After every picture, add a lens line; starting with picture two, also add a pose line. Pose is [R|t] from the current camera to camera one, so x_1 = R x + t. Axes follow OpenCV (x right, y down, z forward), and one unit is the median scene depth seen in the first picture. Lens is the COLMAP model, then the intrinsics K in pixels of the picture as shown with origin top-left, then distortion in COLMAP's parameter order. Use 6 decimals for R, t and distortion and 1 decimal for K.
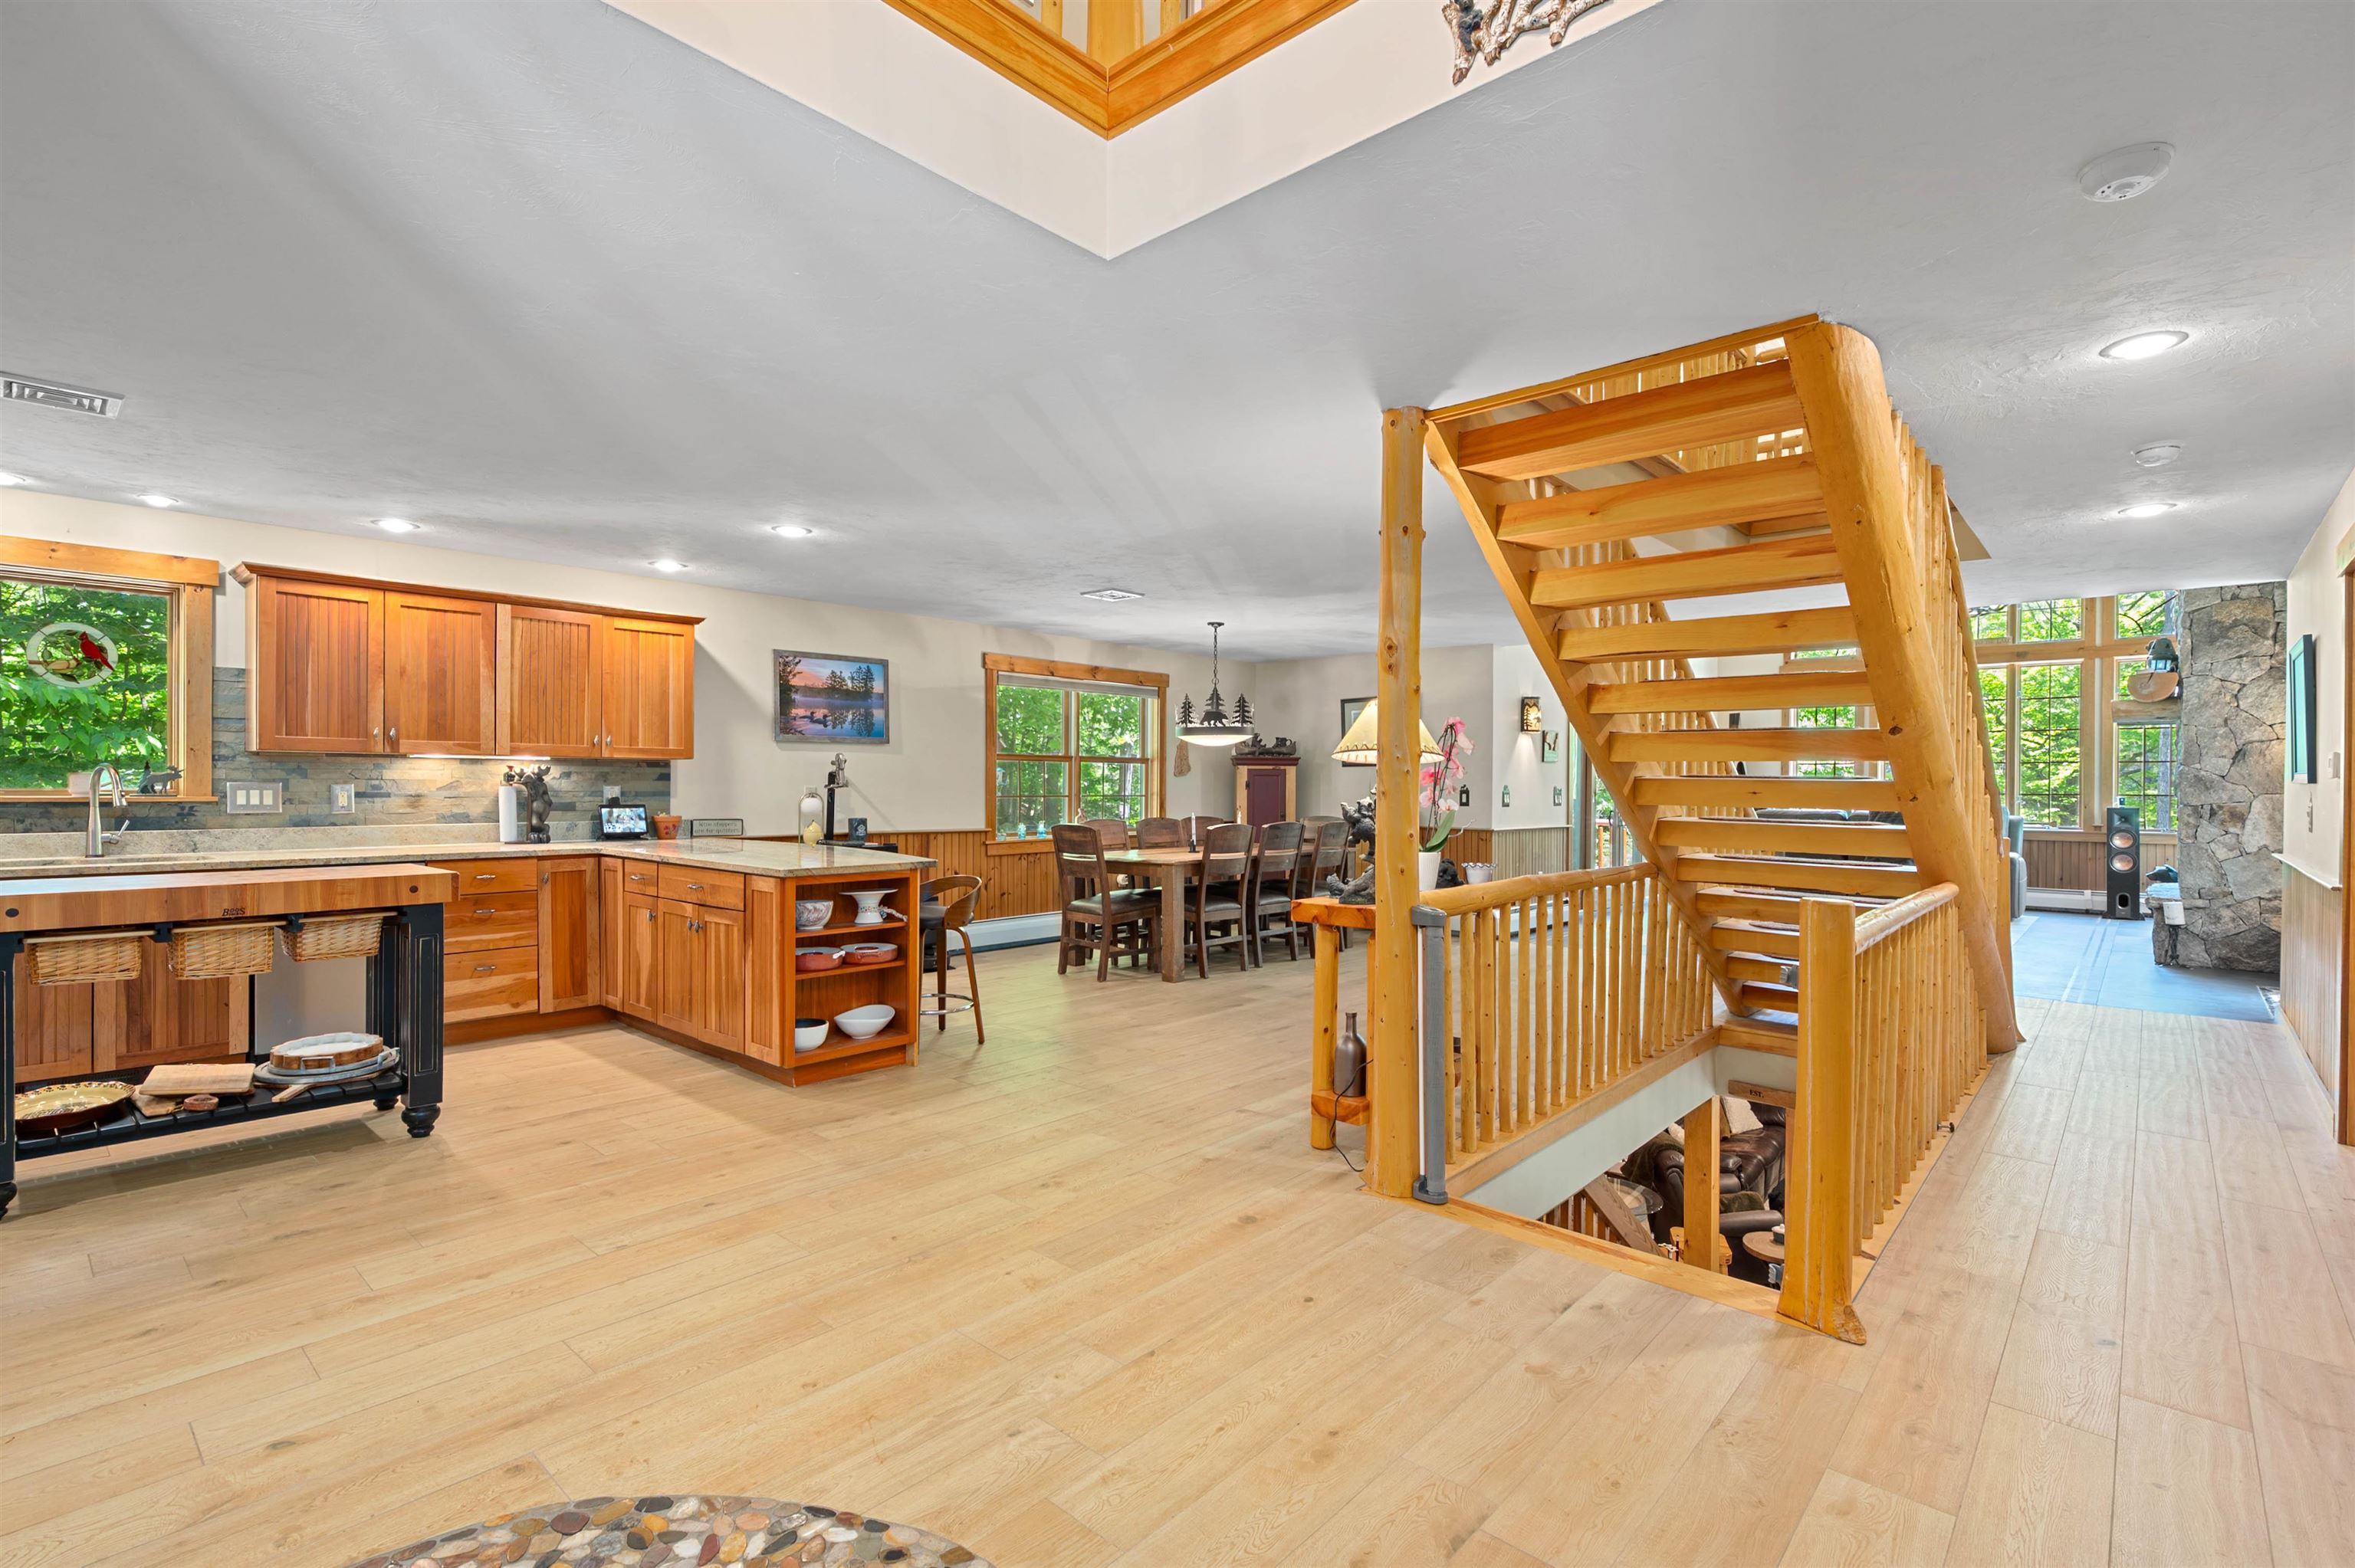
lens RADIAL K [[1088.1, 0, 1179.7], [0, 1088.1, 788.8], [0, 0, 1]] dist [0.000280, 0.000593]
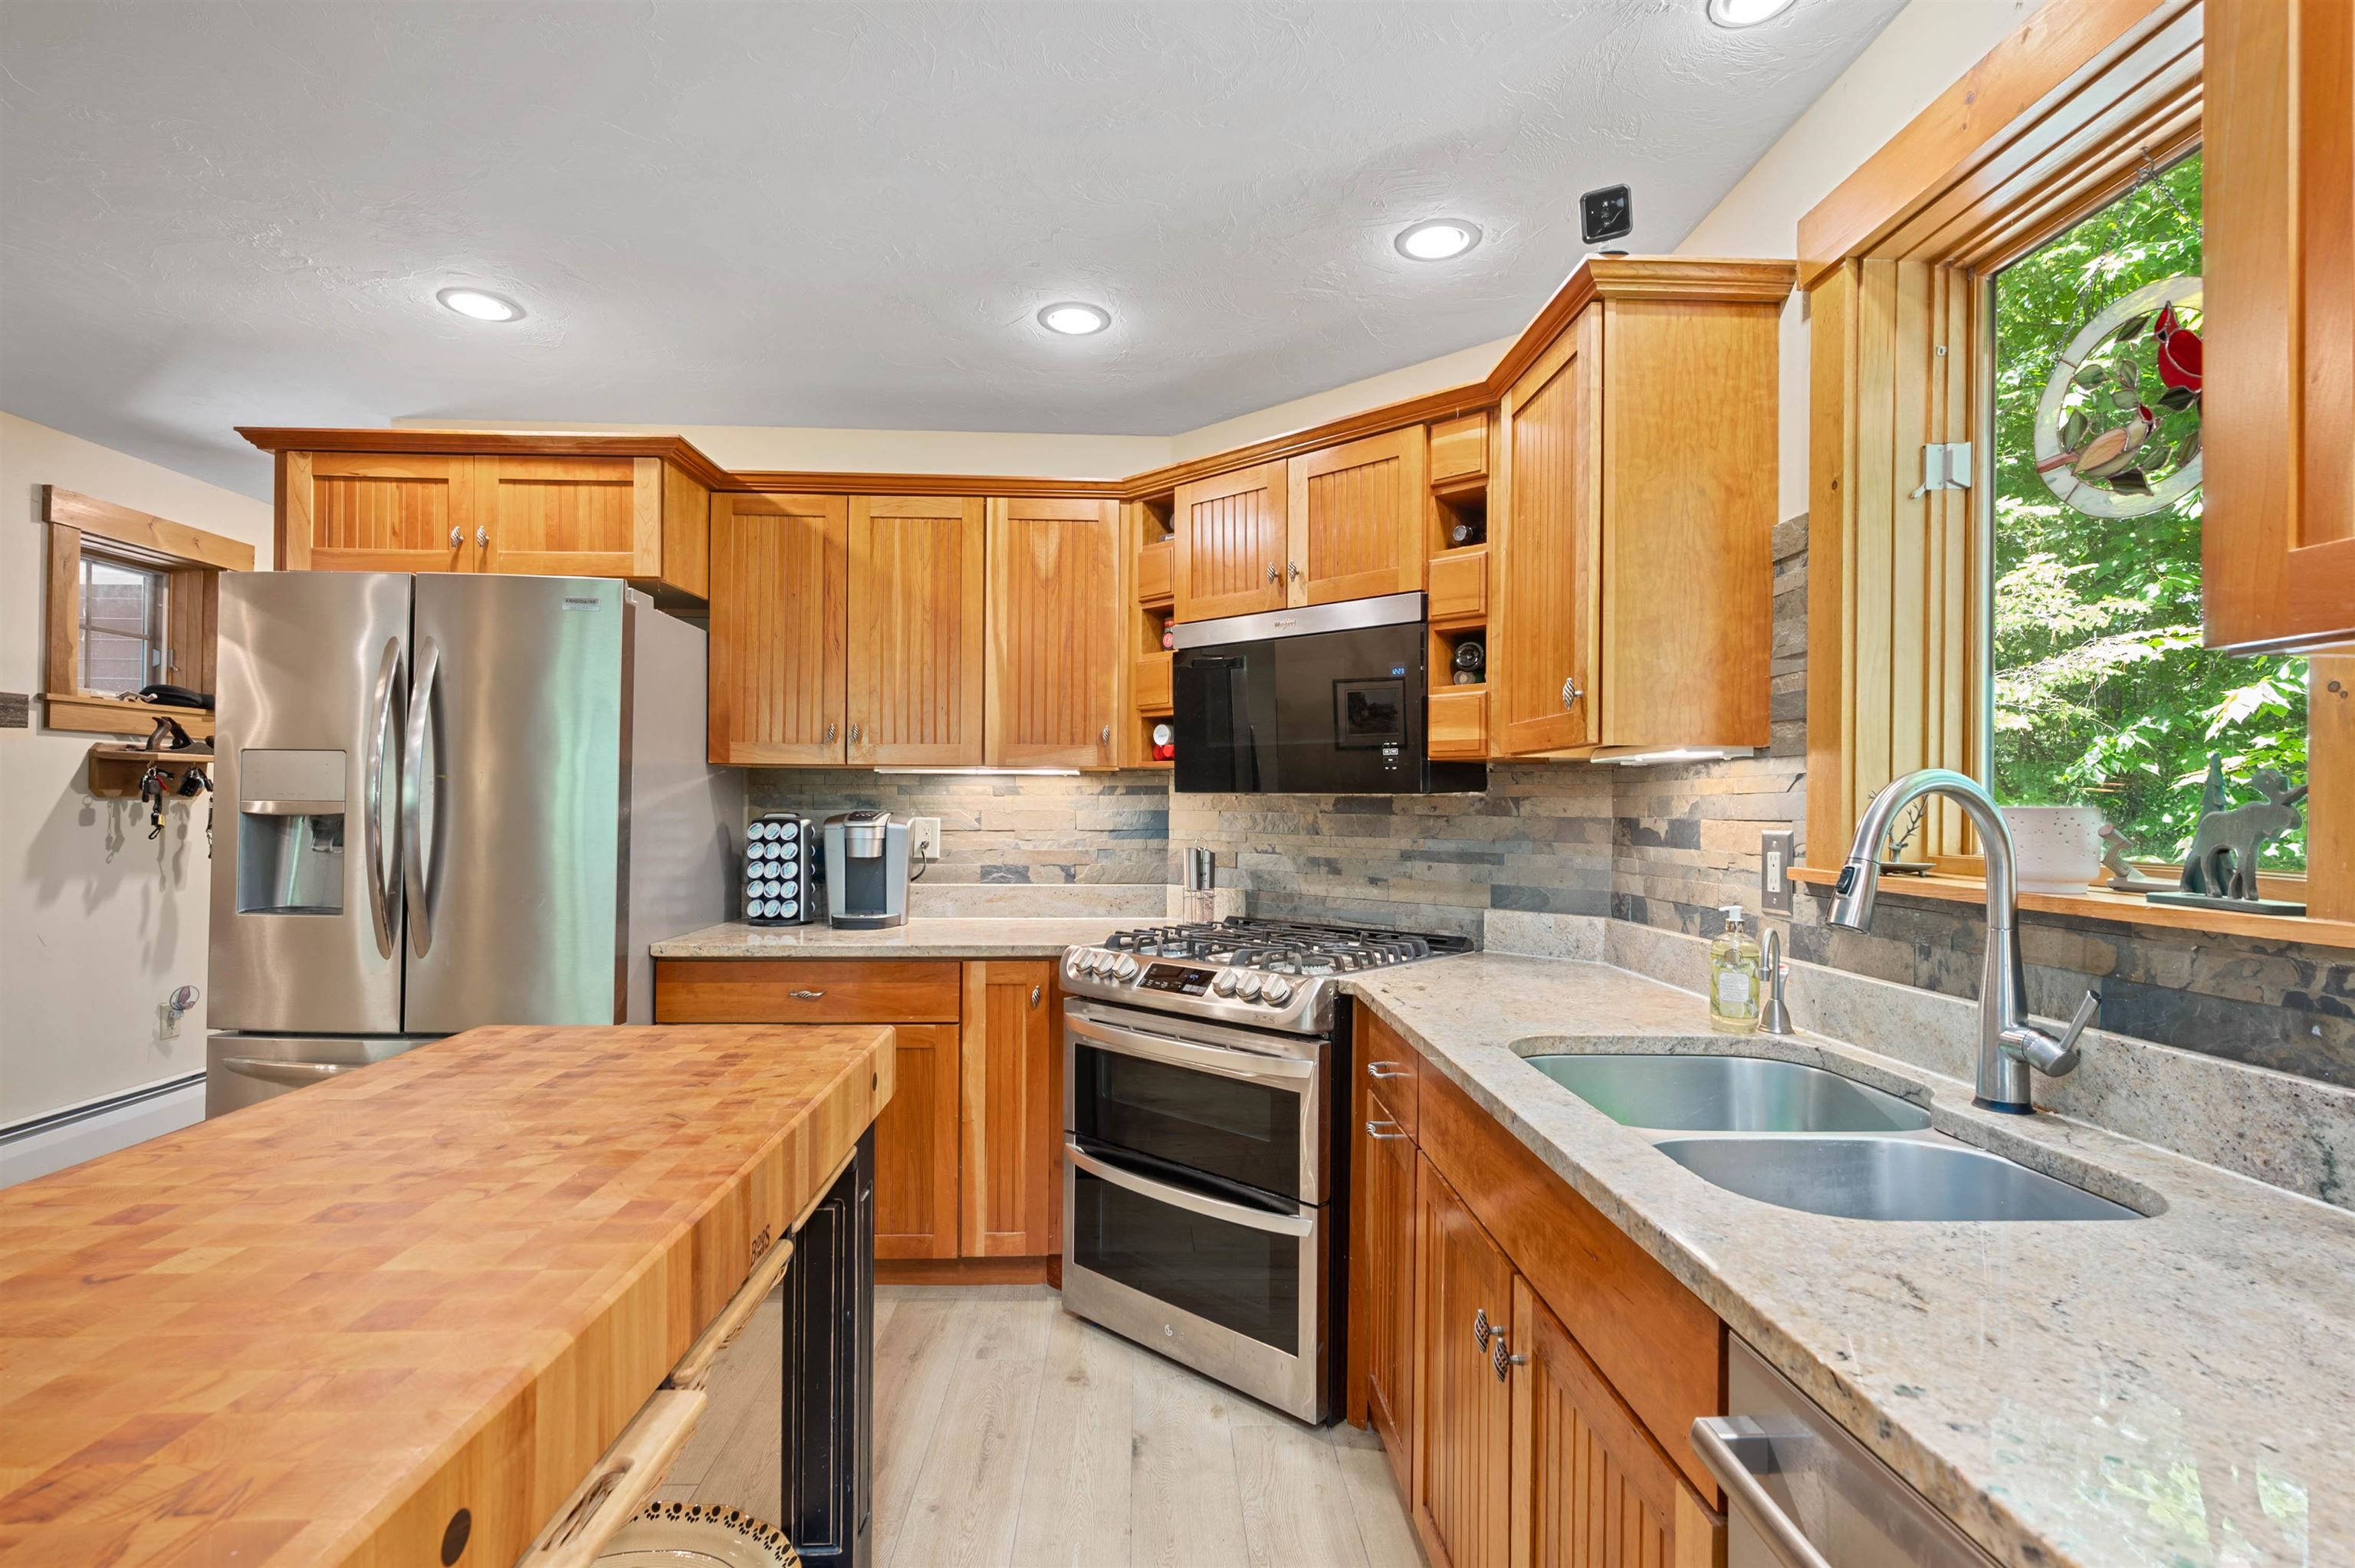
lens RADIAL K [[1088.1, 0, 1179.9], [0, 1088.1, 802.2], [0, 0, 1]] dist [0.000280, 0.000593]
pose [[-0.719191, -0.017845, -0.694583, -0.543712], [-0.019270, 0.999798, -0.005735, -0.008345], [0.694545, 0.009260, -0.719390, 0.882828]]
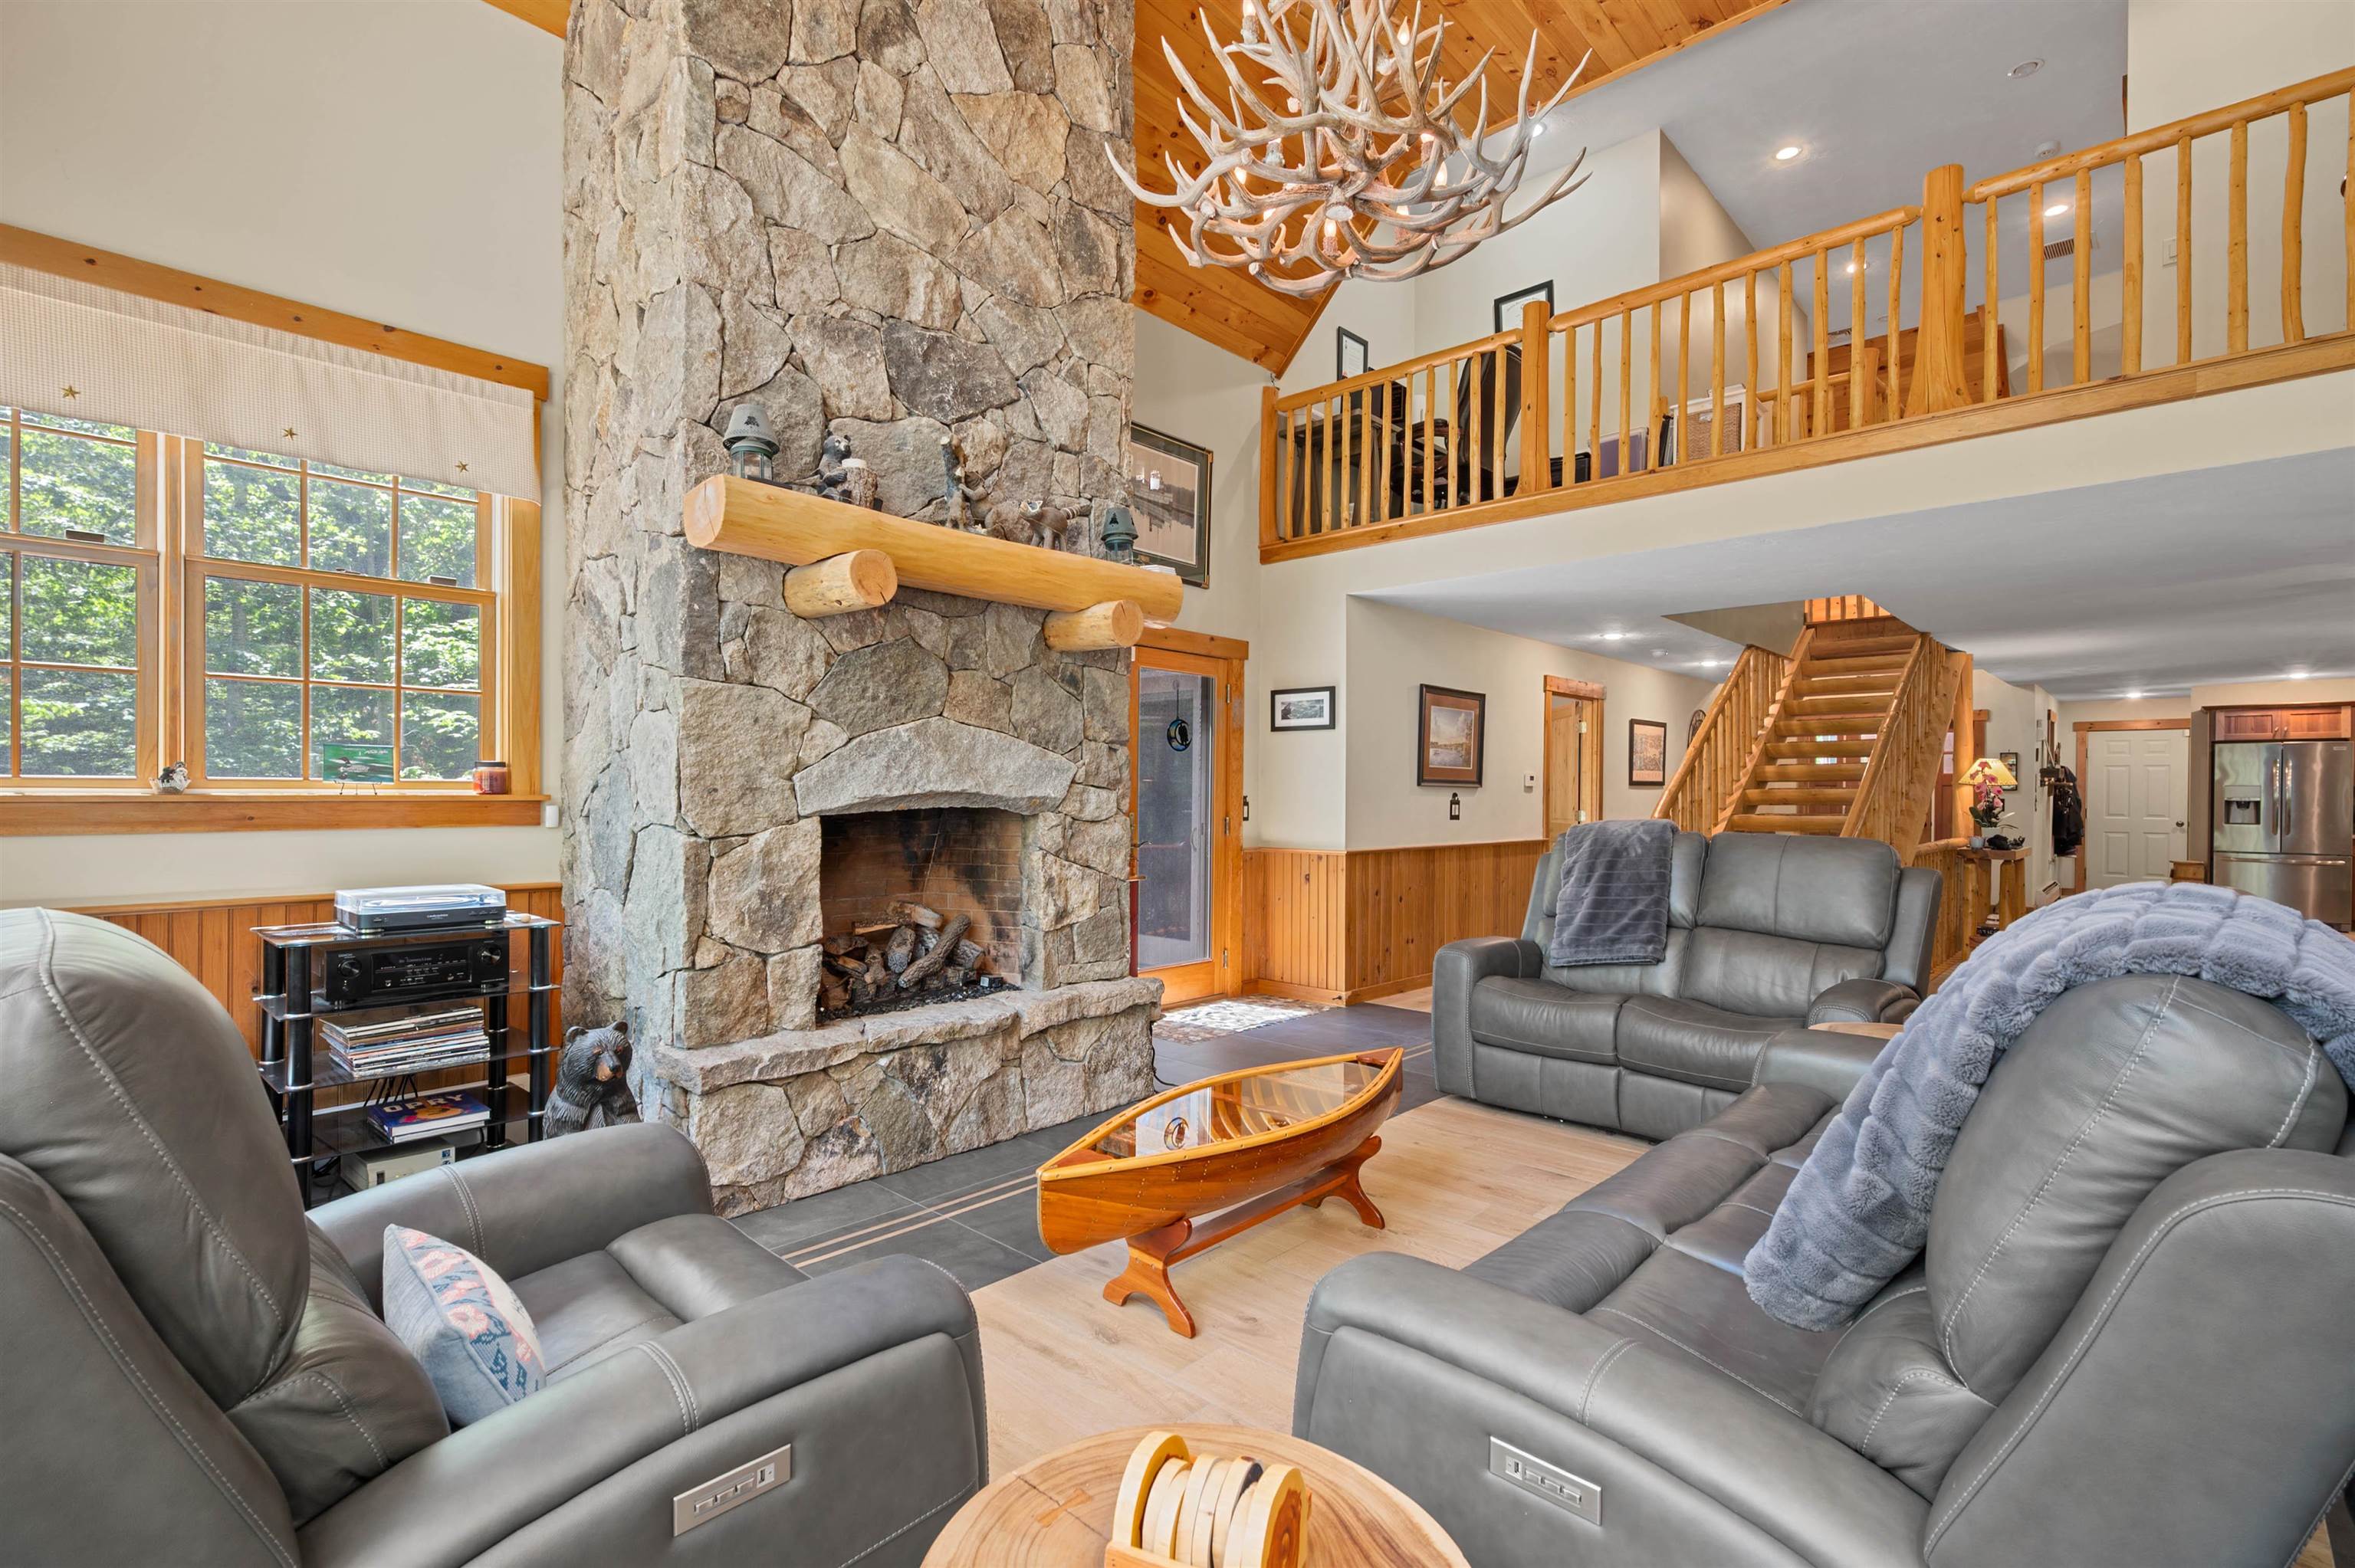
lens RADIAL K [[1088.1, 0, 1180.7], [0, 1088.1, 797.6], [0, 0, 1]] dist [0.000280, 0.000593]
pose [[-0.999893, -0.012521, 0.007562, 1.272086], [-0.012446, 0.999874, 0.009809, -0.000703], [-0.007684, 0.009714, -0.999923, 2.238820]]
